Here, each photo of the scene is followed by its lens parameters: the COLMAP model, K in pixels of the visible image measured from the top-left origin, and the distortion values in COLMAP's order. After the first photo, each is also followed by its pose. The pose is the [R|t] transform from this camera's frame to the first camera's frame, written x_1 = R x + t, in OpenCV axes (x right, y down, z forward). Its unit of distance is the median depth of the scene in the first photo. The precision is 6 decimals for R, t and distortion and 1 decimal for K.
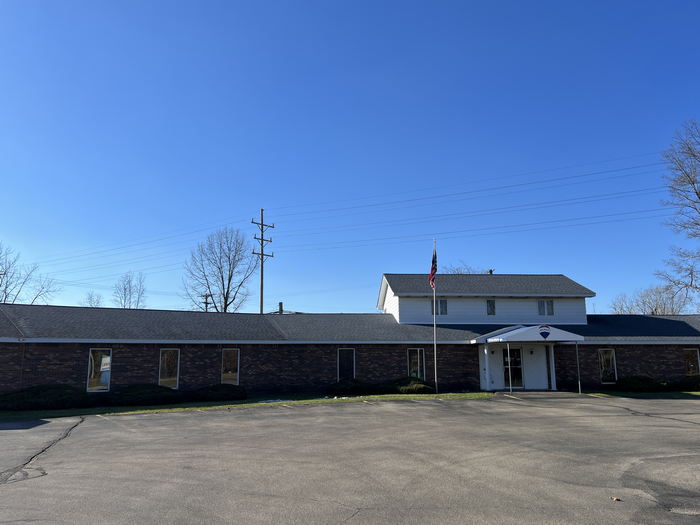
lens RADIAL K [[565.7, 0, 345.2], [0, 565.7, 261.0], [0, 0, 1]] dist [0.067802, -0.056205]
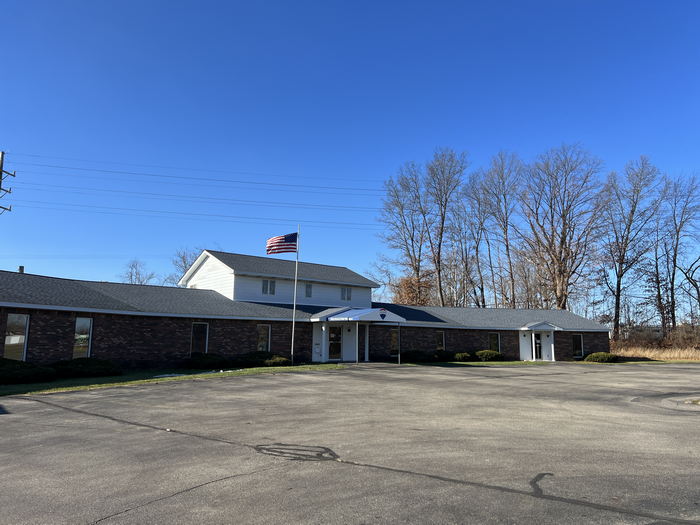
lens RADIAL K [[522.5, 0, 348.3], [0, 522.5, 260.1], [0, 0, 1]] dist [0.058254, -0.073808]
pose [[0.803286, 0.107366, 0.585837, -0.335708], [-0.122816, 0.992338, -0.013462, 0.027636], [-0.582793, -0.061136, 0.810317, 0.118412]]
